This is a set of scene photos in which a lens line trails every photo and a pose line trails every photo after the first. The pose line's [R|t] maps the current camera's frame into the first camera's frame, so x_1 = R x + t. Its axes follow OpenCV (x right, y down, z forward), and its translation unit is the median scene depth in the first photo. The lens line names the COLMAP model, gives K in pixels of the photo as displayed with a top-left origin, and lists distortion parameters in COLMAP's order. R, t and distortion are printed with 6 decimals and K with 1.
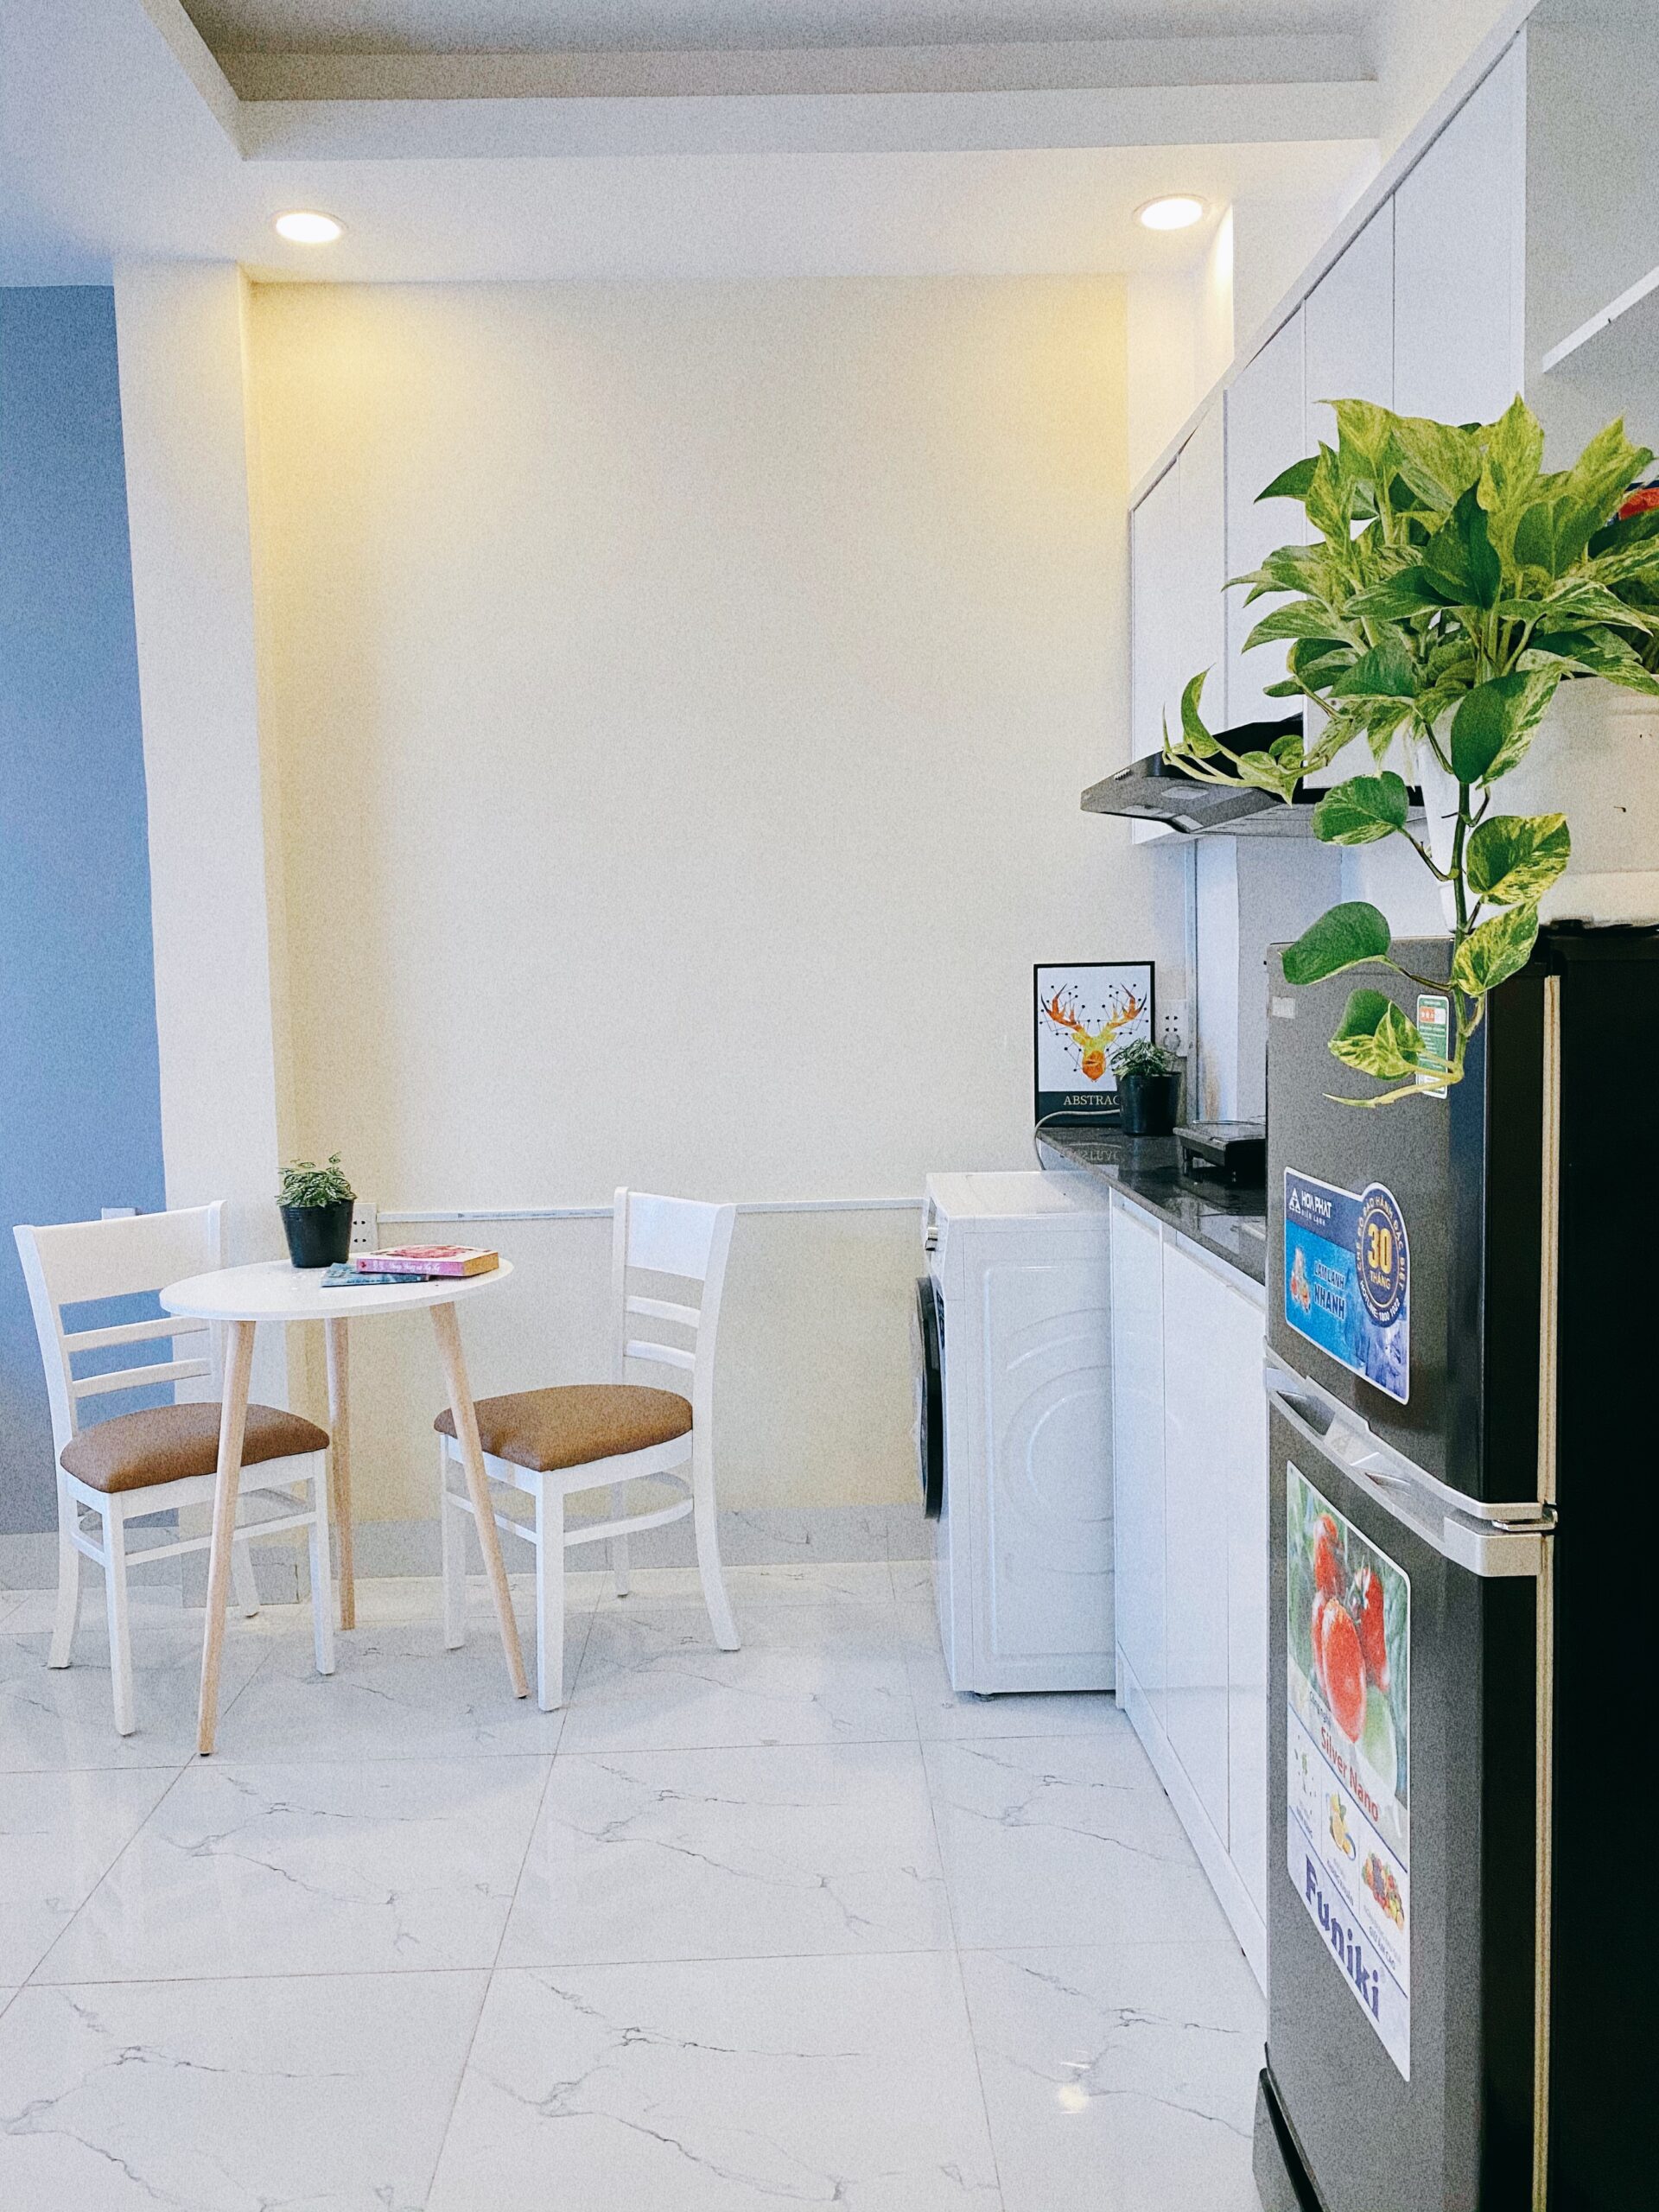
lens RADIAL K [[1715.8, 0, 825.7], [0, 1715.8, 1105.6], [0, 0, 1]] dist [0.009381, -0.003277]
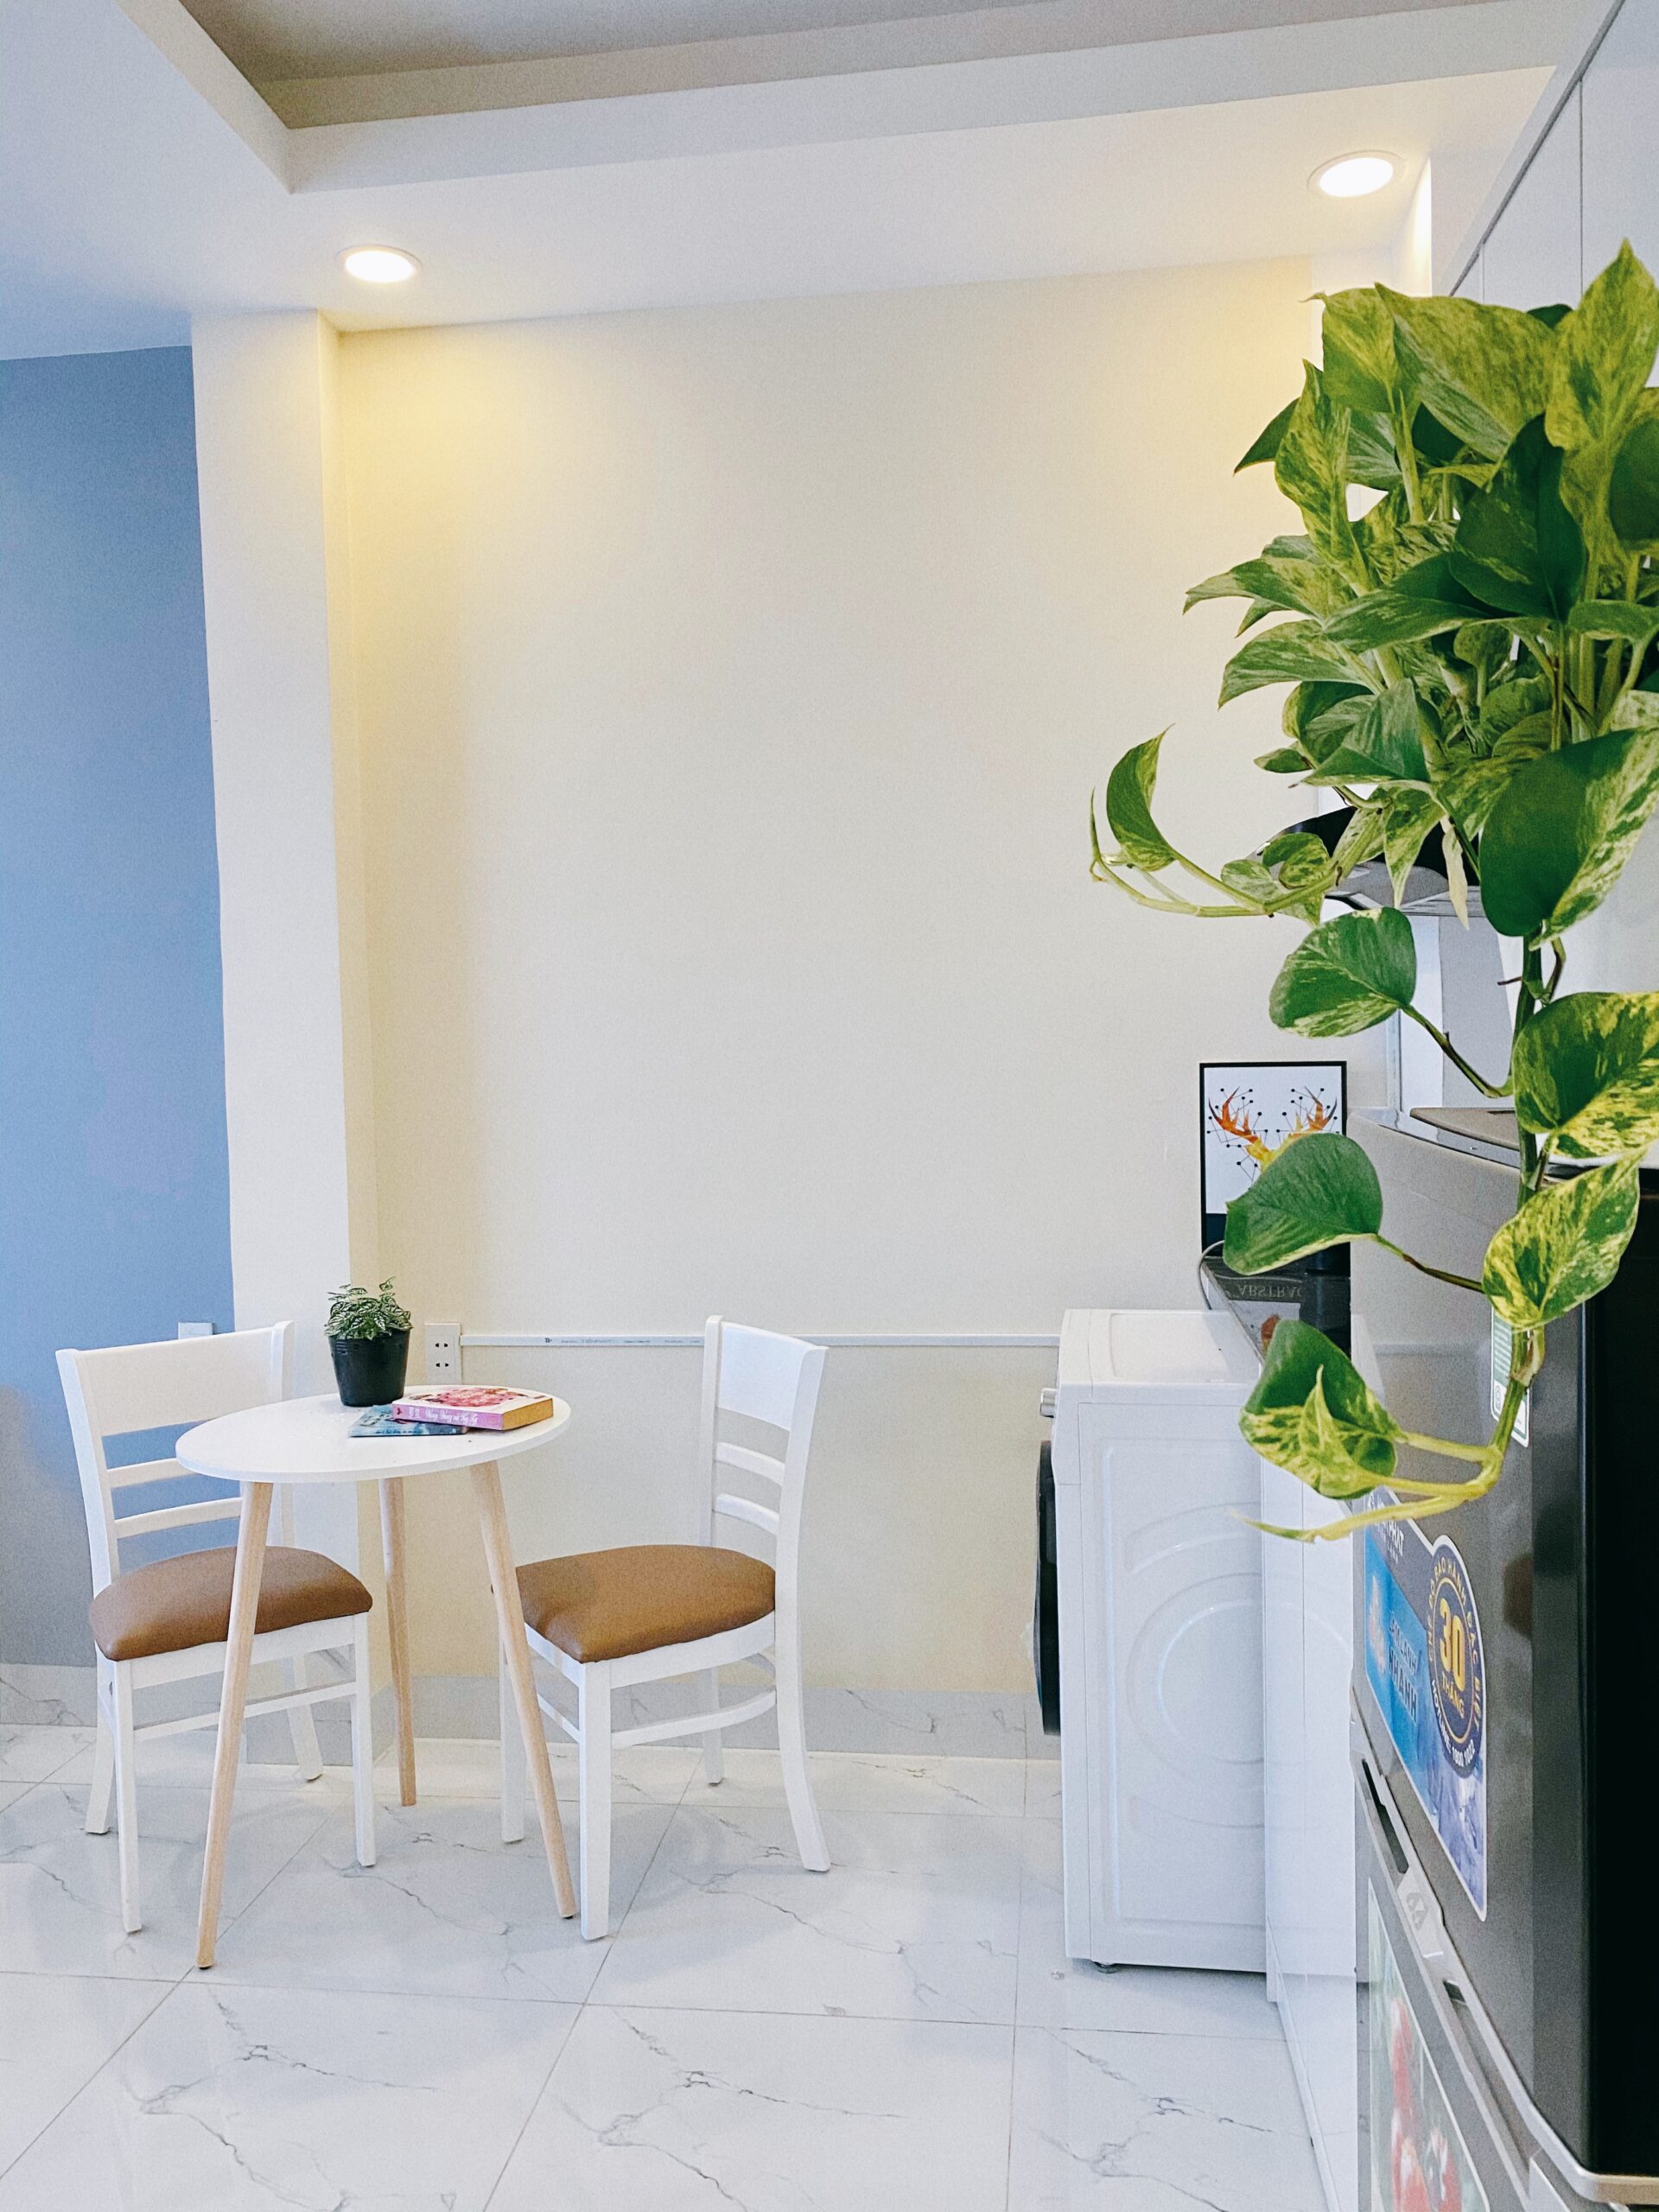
lens RADIAL K [[1715.8, 0, 829.4], [0, 1715.8, 1104.7], [0, 0, 1]] dist [0.009381, -0.003277]
pose [[0.987242, 0.006780, -0.159083, 0.089127], [-0.011496, 0.999521, -0.028748, -0.041881], [0.158812, 0.030210, 0.986847, 0.154009]]
